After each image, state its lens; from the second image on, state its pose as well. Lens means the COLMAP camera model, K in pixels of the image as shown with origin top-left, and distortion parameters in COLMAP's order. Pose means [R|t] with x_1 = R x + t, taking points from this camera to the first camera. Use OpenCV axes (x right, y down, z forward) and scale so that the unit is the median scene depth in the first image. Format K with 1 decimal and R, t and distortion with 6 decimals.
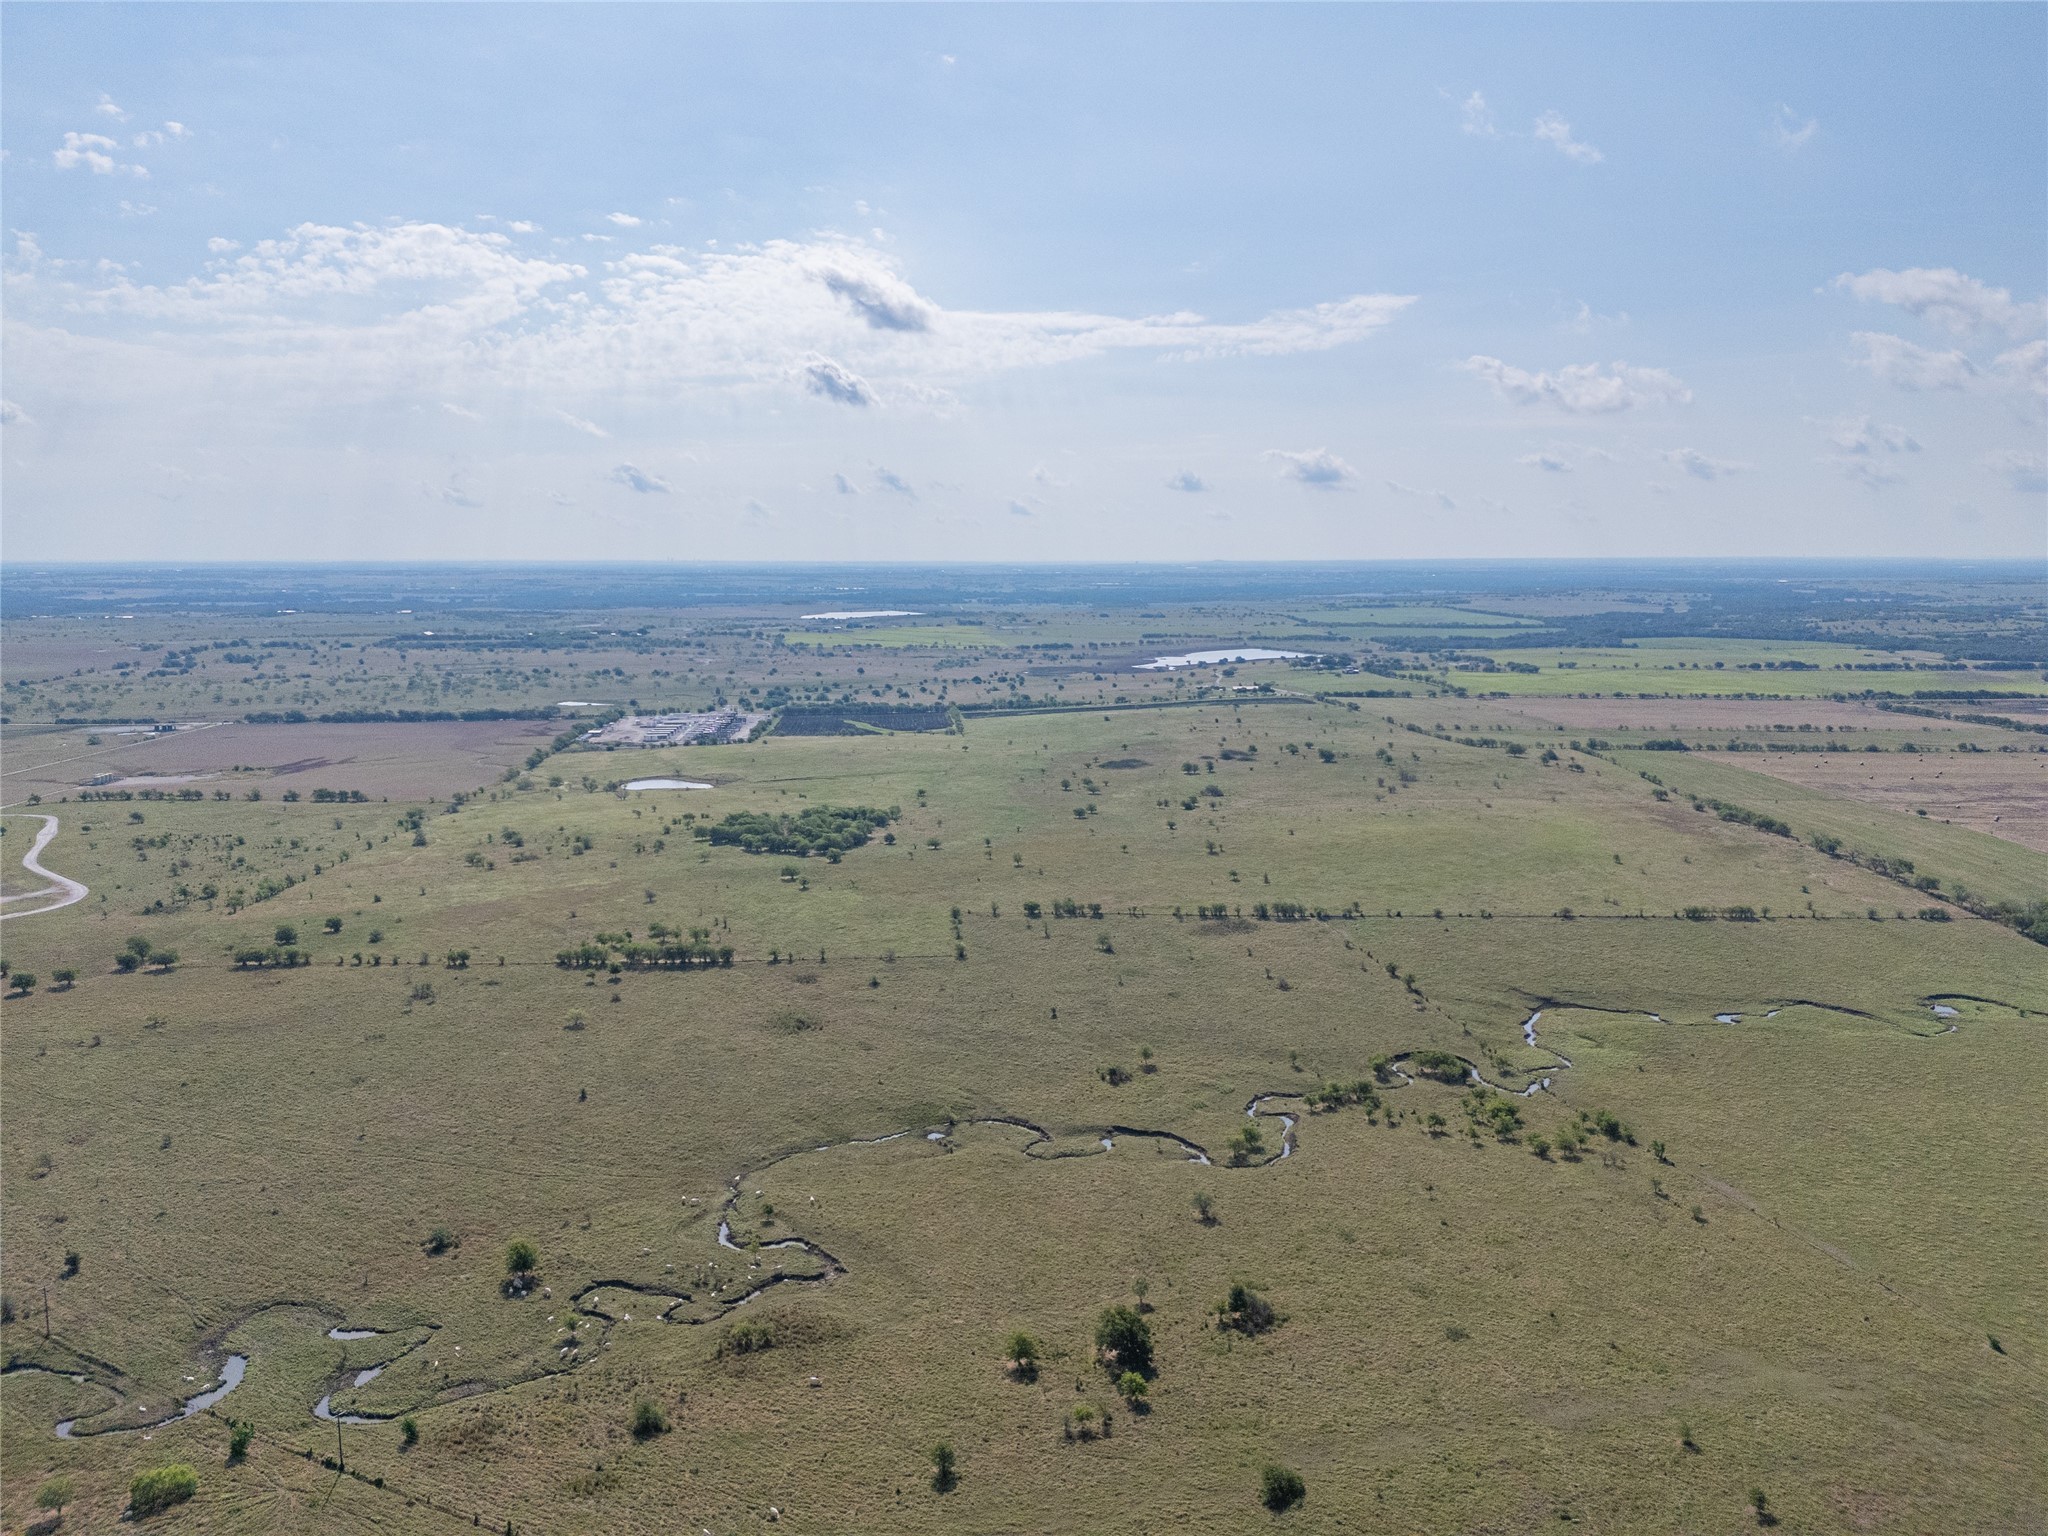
lens RADIAL K [[1509.8, 0, 1012.0], [0, 1509.8, 751.9], [0, 0, 1]] dist [0.077291, -0.076324]
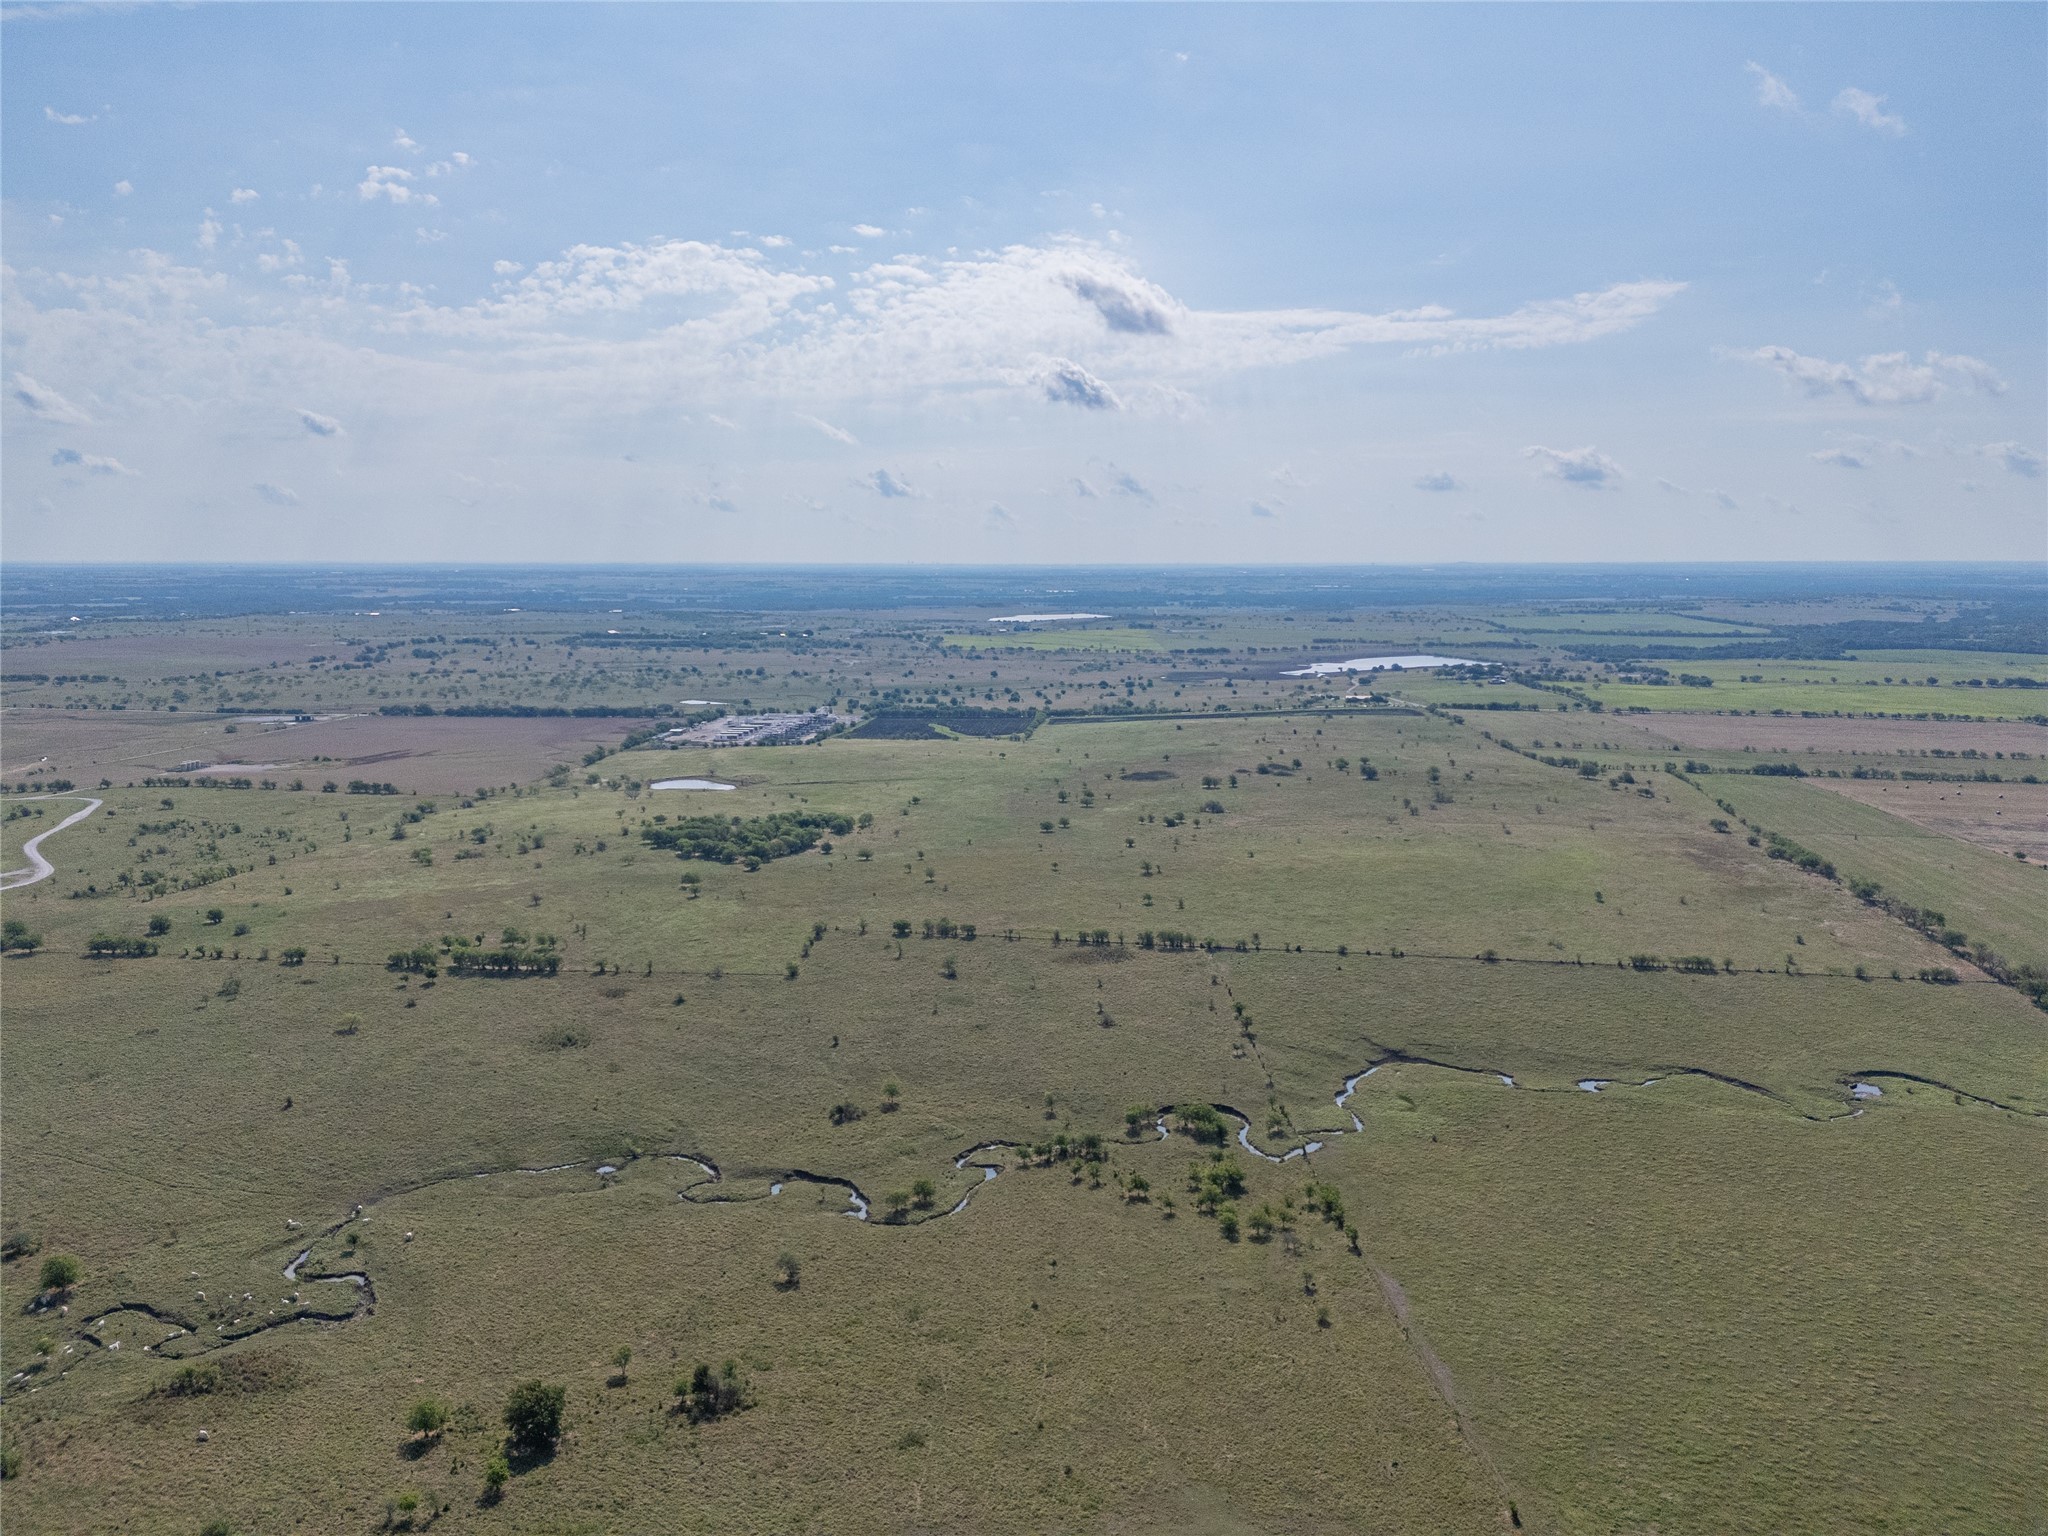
lens RADIAL K [[1509.8, 0, 1012.0], [0, 1509.8, 751.9], [0, 0, 1]] dist [0.077291, -0.076324]
pose [[0.987393, 0.022874, -0.156629, 0.056216], [-0.023093, 0.999733, 0.000422, -0.002284], [0.156597, 0.003201, 0.987657, 0.015823]]
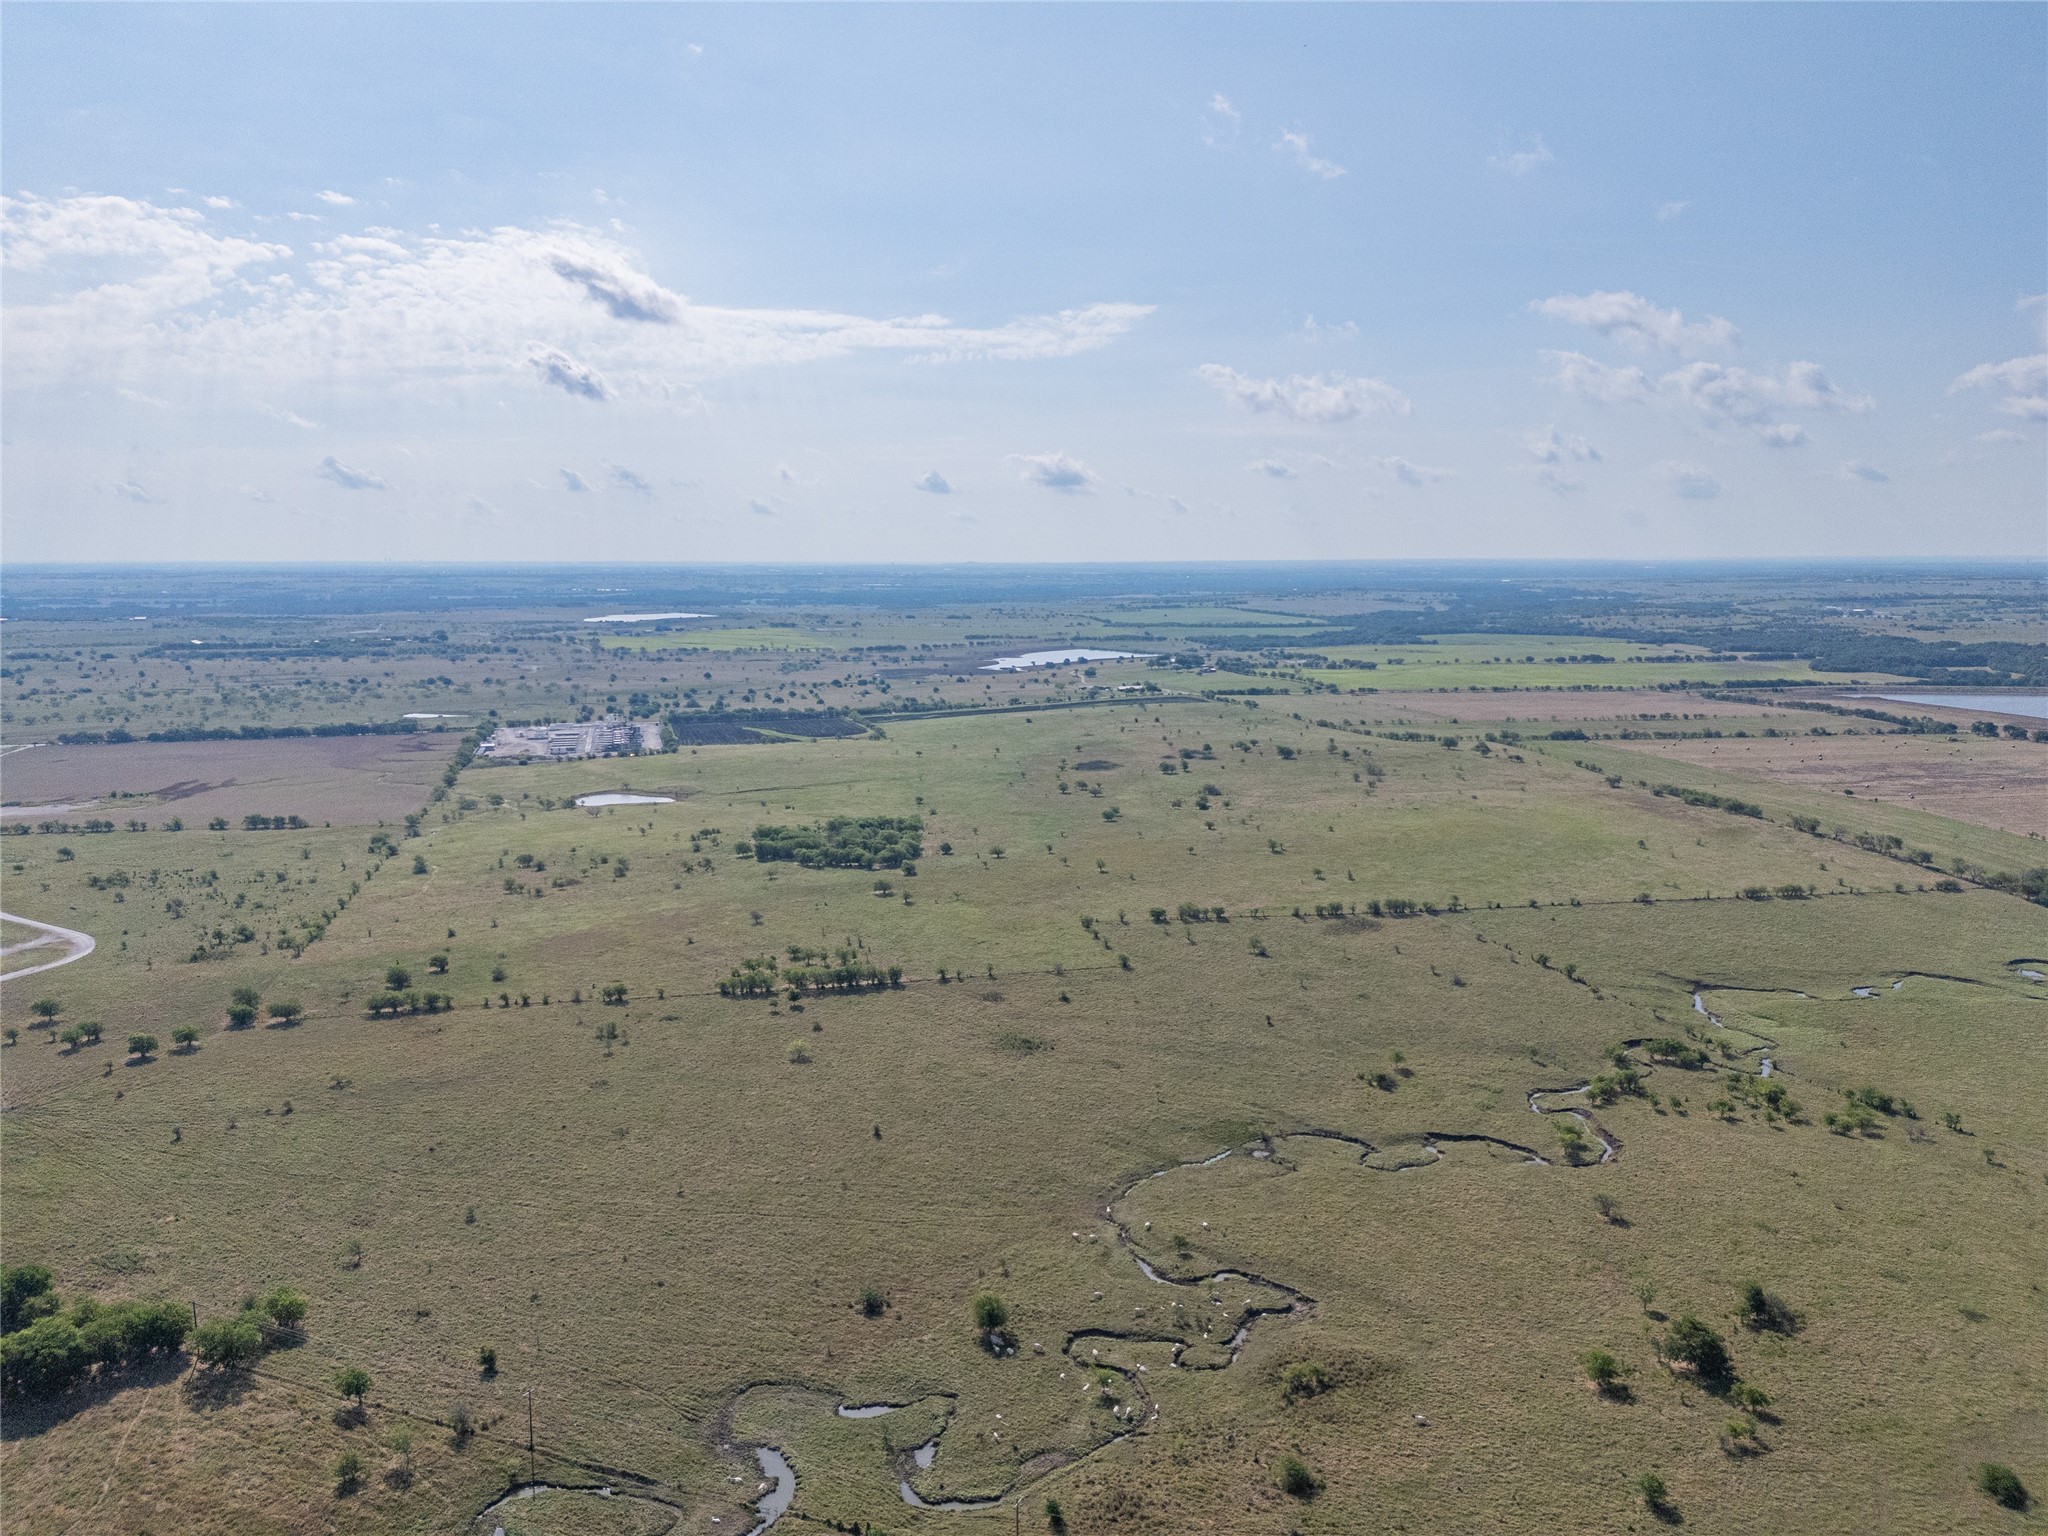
lens RADIAL K [[1509.8, 0, 1012.0], [0, 1509.8, 751.9], [0, 0, 1]] dist [0.077291, -0.076324]
pose [[0.985510, -0.023231, 0.168019, -0.059687], [0.023362, 0.999726, 0.001200, -0.001417], [-0.168000, 0.002743, 0.985783, 0.010937]]
